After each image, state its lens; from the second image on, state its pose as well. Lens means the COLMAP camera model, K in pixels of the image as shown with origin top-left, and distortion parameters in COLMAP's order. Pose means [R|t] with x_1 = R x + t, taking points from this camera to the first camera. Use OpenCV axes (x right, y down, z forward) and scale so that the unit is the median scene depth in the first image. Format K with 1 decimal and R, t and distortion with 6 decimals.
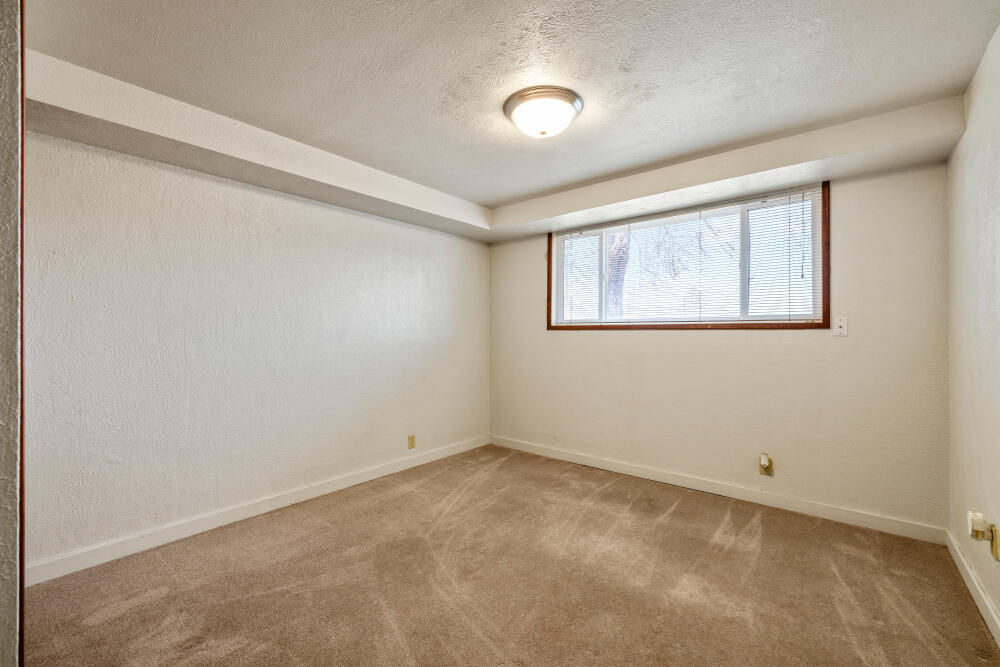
lens RADIAL K [[421.6, 0, 495.7], [0, 421.6, 334.9], [0, 0, 1]] dist [-0.000335, -0.000467]
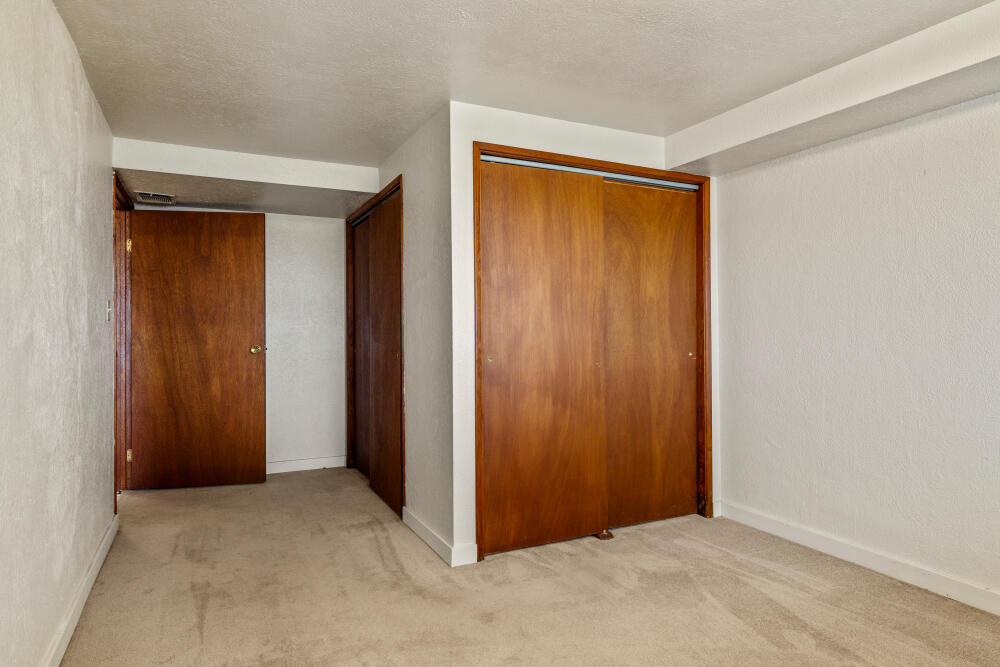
lens RADIAL K [[599.4, 0, 499.6], [0, 599.4, 329.8], [0, 0, 1]] dist [0.002976, 0.000842]
pose [[-0.407901, 0.002721, -0.913022, 0.766474], [-0.000806, 0.999994, 0.003340, -0.001364], [0.913026, 0.002098, -0.407896, 0.942843]]
